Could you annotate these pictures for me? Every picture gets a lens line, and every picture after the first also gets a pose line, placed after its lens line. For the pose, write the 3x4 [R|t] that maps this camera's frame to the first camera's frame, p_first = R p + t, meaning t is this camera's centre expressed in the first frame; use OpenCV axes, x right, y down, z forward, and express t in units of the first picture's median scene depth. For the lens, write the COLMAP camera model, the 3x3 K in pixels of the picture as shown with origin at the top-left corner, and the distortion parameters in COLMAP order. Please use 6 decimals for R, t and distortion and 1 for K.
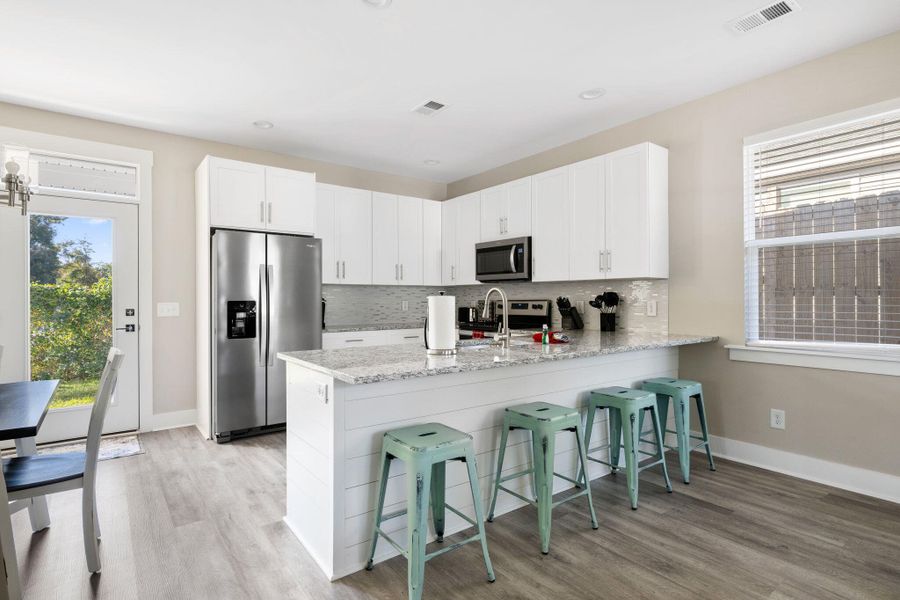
lens RADIAL K [[449.5, 0, 443.8], [0, 449.5, 300.2], [0, 0, 1]] dist [-0.005451, -0.000125]
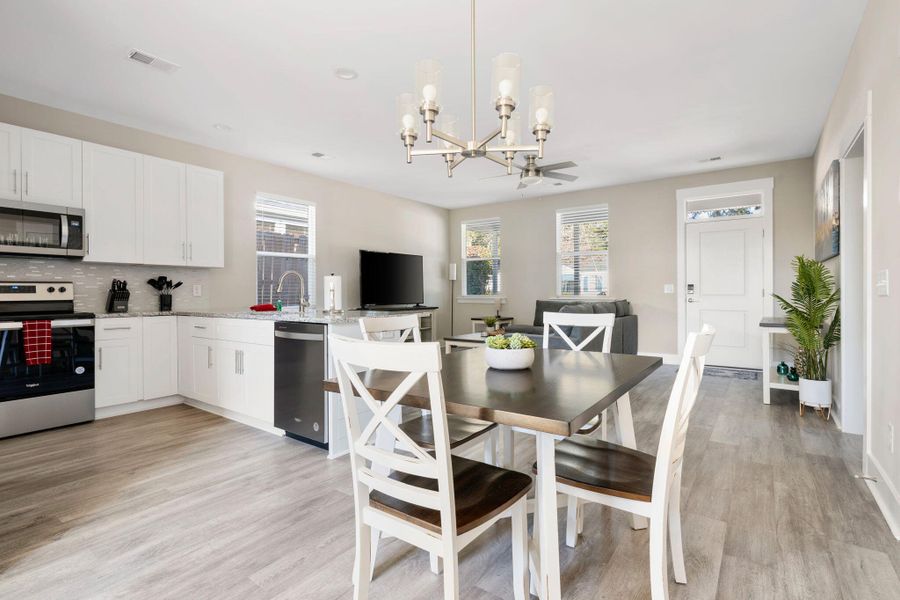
lens RADIAL K [[425.6, 0, 455.1], [0, 425.6, 294.4], [0, 0, 1]] dist [-0.008130, 0.003245]
pose [[-0.295657, 0.000260, 0.955294, -0.906618], [0.009307, 0.999953, 0.002609, 0.032625], [-0.955249, 0.009662, -0.295645, 0.606443]]
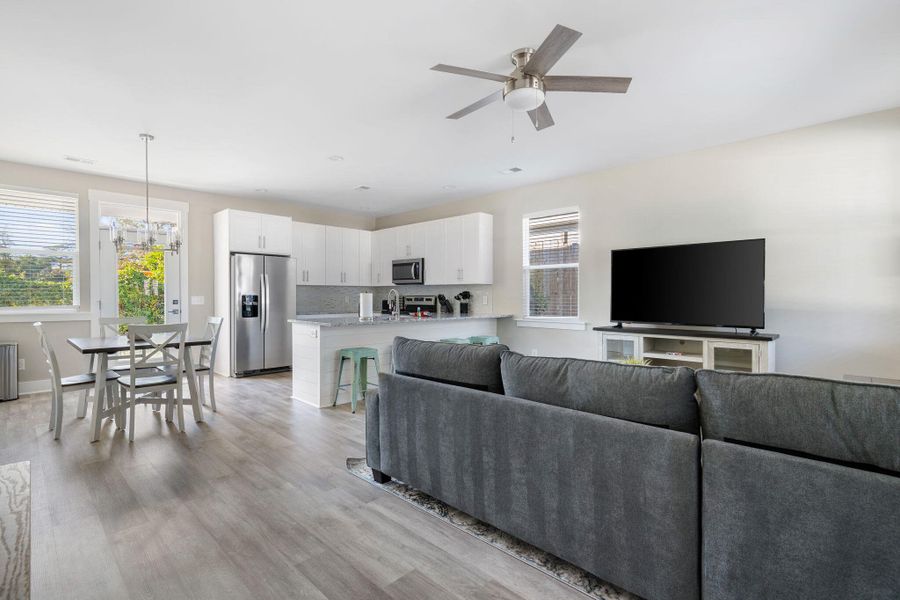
lens RADIAL K [[425.6, 0, 447.7], [0, 425.6, 298.8], [0, 0, 1]] dist [-0.008130, 0.003245]
pose [[0.987848, 0.003035, 0.155394, 0.038241], [-0.003872, 0.999980, 0.005085, 0.003175], [-0.155376, -0.005625, 0.987839, -0.661383]]
